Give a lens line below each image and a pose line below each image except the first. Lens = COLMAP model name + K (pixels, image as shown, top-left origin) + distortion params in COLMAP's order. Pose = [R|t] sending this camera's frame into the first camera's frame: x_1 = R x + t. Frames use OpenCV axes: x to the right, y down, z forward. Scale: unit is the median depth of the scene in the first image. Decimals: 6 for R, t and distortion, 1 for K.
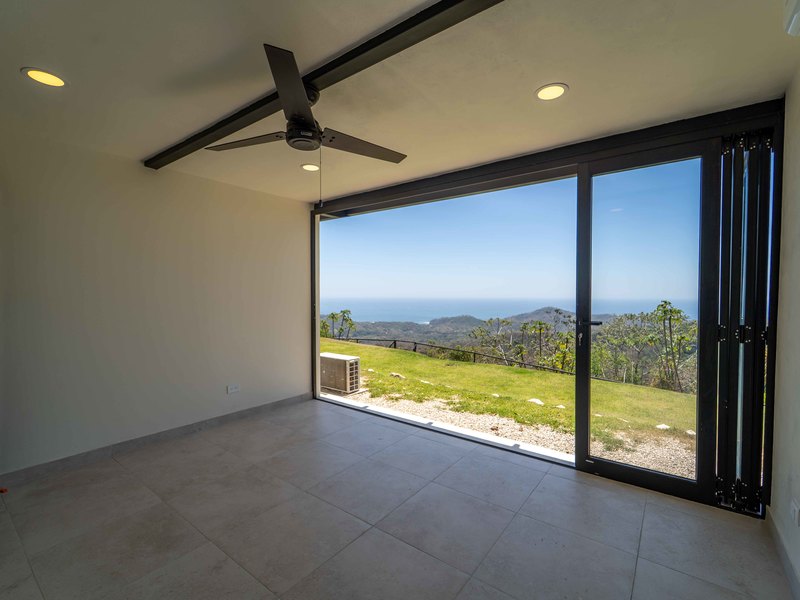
lens RADIAL K [[365.7, 0, 402.3], [0, 365.7, 292.7], [0, 0, 1]] dist [0.004112, -0.001356]
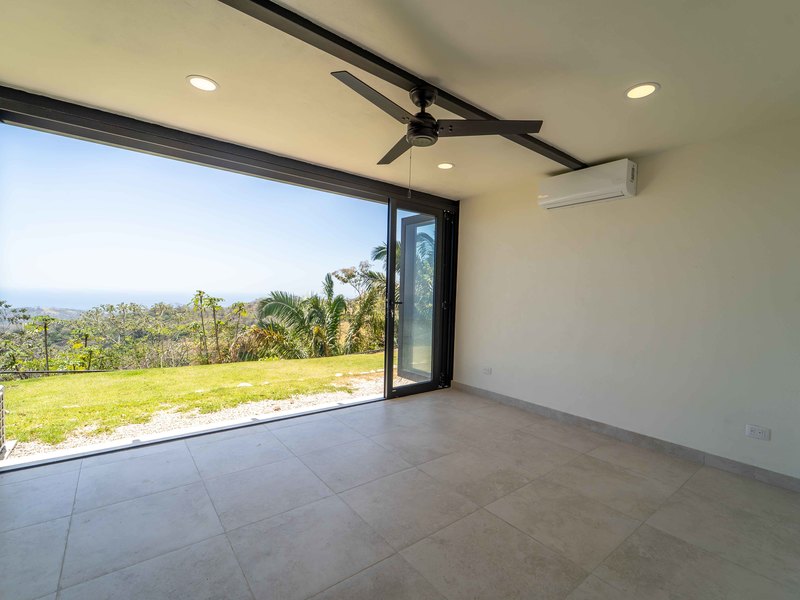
lens RADIAL K [[365.7, 0, 405.0], [0, 365.7, 301.7], [0, 0, 1]] dist [0.004112, -0.001356]
pose [[0.261073, -0.018973, 0.965133, -0.619855], [-0.029653, 0.999177, 0.027663, 0.020007], [-0.964864, -0.035841, 0.260295, 0.350705]]
